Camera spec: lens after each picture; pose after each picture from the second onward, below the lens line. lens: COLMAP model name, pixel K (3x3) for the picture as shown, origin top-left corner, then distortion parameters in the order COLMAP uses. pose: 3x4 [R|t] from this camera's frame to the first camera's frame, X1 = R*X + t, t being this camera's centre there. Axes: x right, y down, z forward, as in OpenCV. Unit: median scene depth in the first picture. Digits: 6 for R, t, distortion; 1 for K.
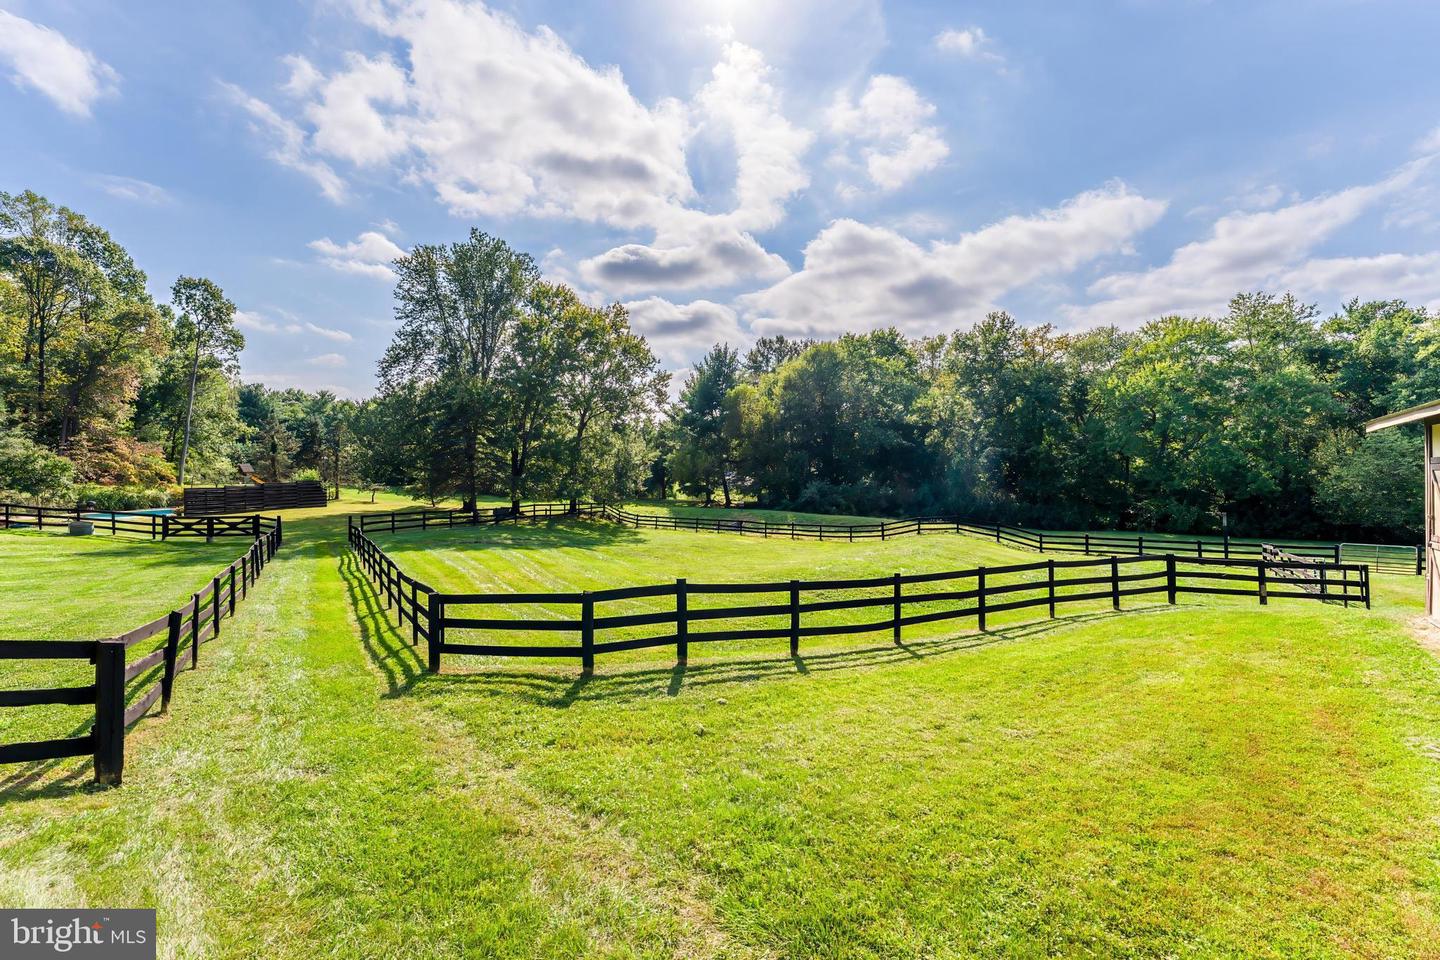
lens RADIAL K [[659.6, 0, 720.0], [0, 659.6, 480.0], [0, 0, 1]] dist [0.000383, -0.000269]
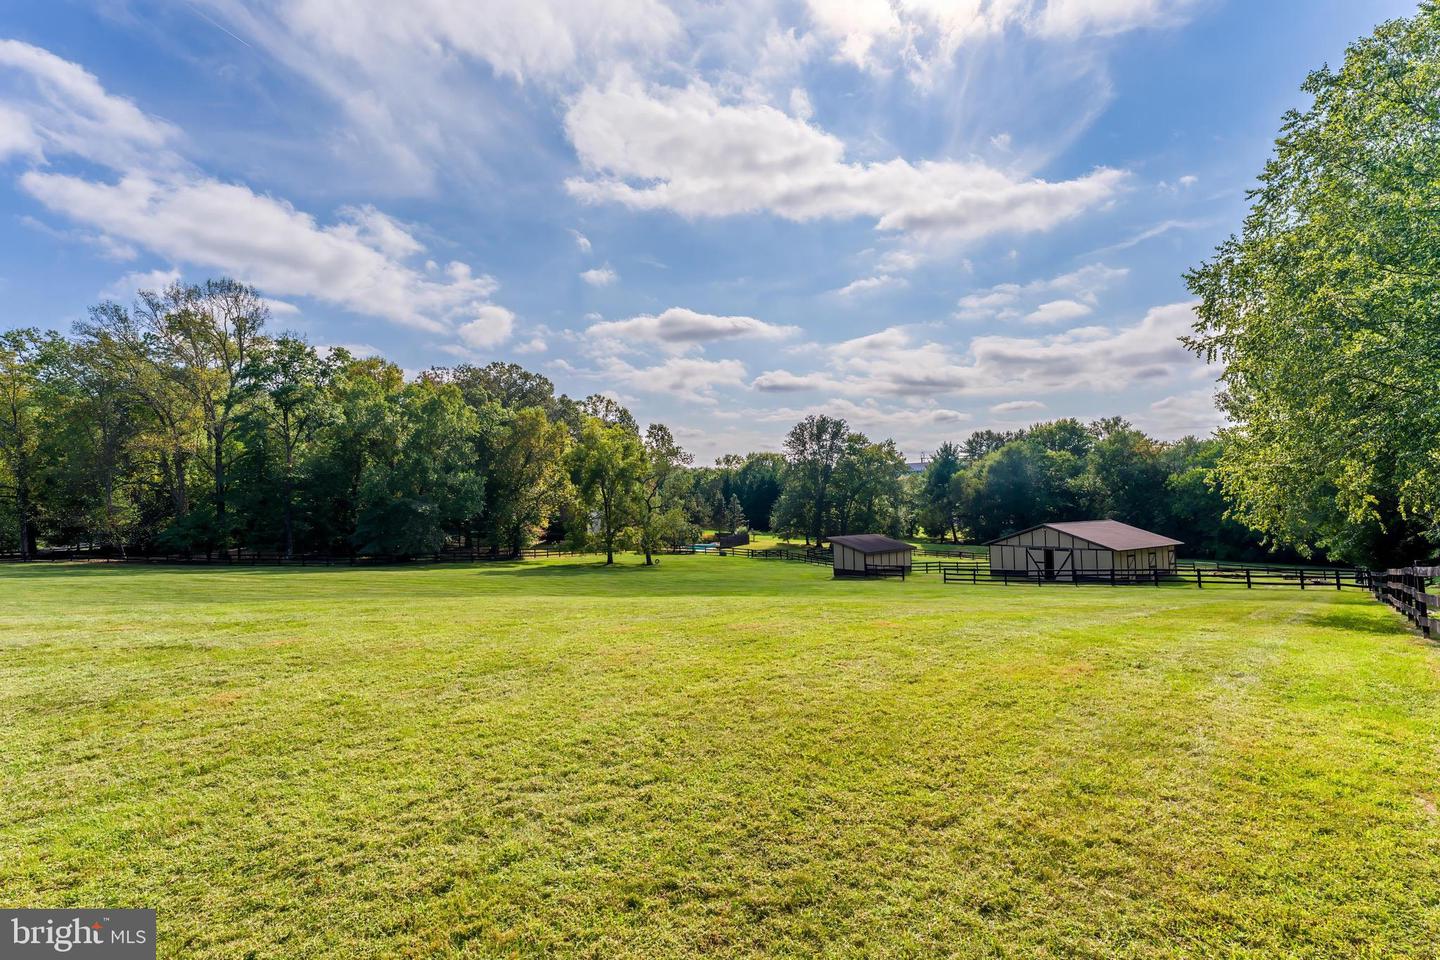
lens RADIAL K [[659.6, 0, 720.0], [0, 659.6, 480.0], [0, 0, 1]] dist [0.000383, -0.000269]
pose [[0.942794, -0.033949, -0.331642, 0.011625], [0.018240, 0.998564, -0.050364, -0.055924], [0.332875, 0.041434, 0.942060, -0.941866]]
